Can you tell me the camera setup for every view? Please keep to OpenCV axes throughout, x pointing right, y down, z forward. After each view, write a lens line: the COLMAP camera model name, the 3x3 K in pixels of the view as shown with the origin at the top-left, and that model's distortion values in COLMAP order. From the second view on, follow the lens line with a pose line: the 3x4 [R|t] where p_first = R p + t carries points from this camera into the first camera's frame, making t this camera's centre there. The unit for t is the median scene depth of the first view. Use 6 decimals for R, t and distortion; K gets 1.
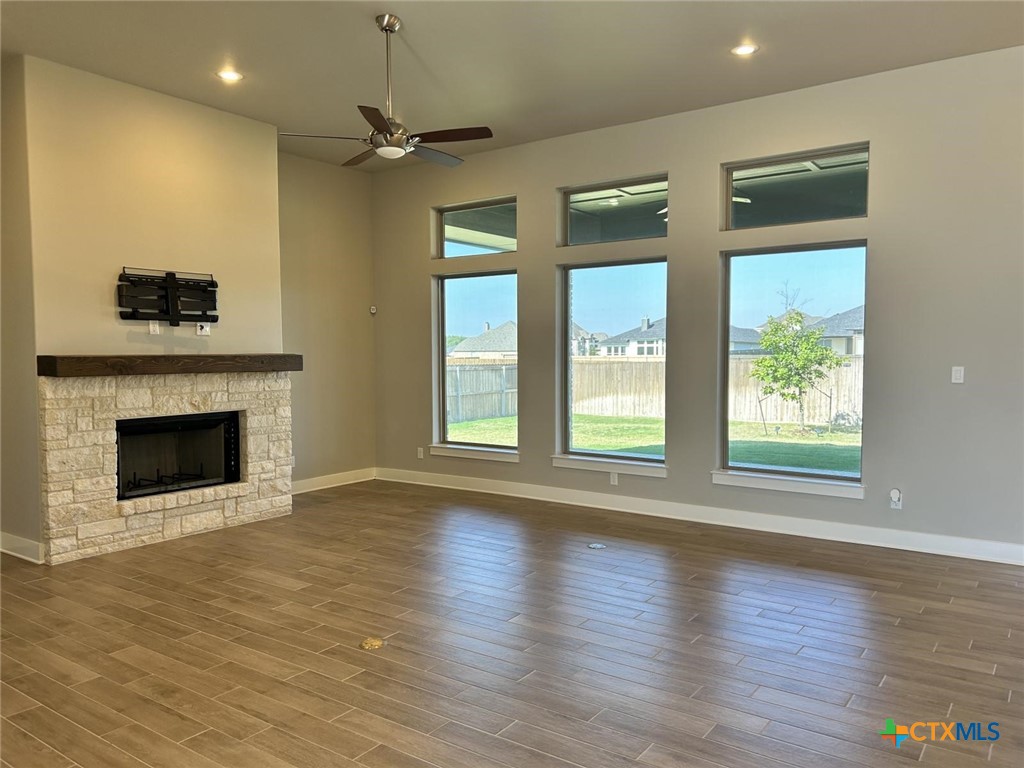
lens RADIAL K [[768.5, 0, 514.0], [0, 768.5, 384.8], [0, 0, 1]] dist [0.076222, -0.093908]
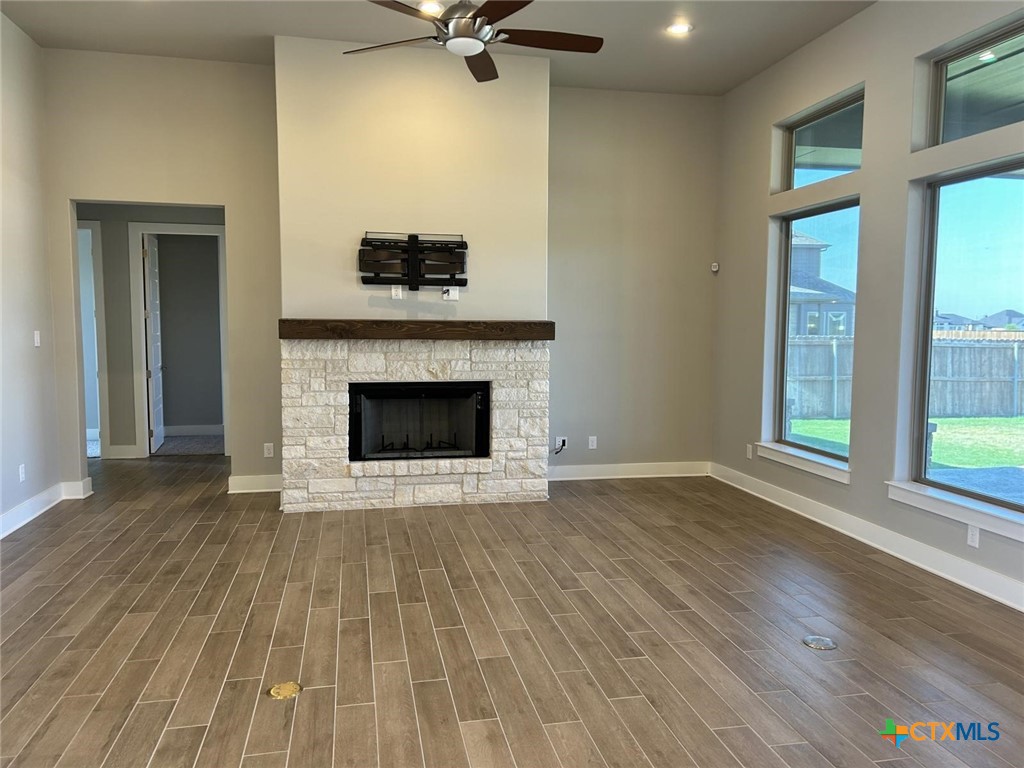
lens RADIAL K [[768.5, 0, 512.3], [0, 768.5, 382.2], [0, 0, 1]] dist [0.076222, -0.093908]
pose [[0.734576, 0.062961, -0.675599, 0.294085], [-0.039437, 0.997964, 0.050123, -0.013042], [0.677379, -0.010175, 0.735563, 0.351725]]
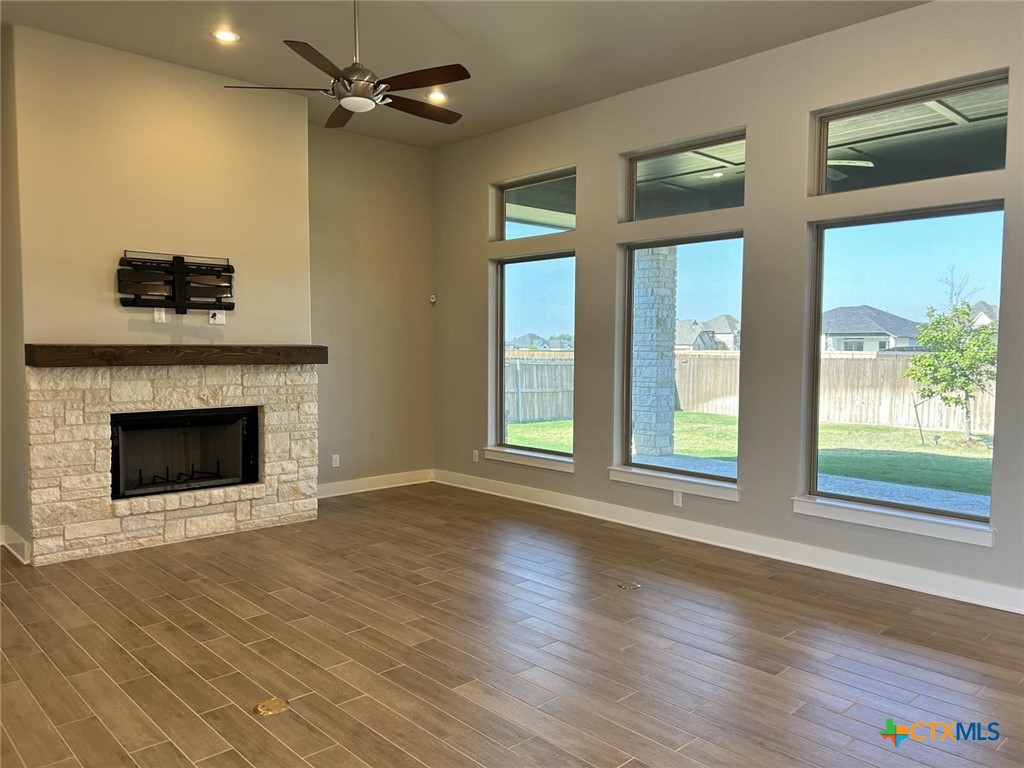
lens RADIAL K [[768.5, 0, 513.1], [0, 768.5, 382.3], [0, 0, 1]] dist [0.076222, -0.093908]
pose [[0.980276, 0.020373, -0.196579, 0.128876], [-0.019231, 0.999785, 0.007716, -0.008053], [0.196694, -0.003784, 0.980458, 0.156519]]
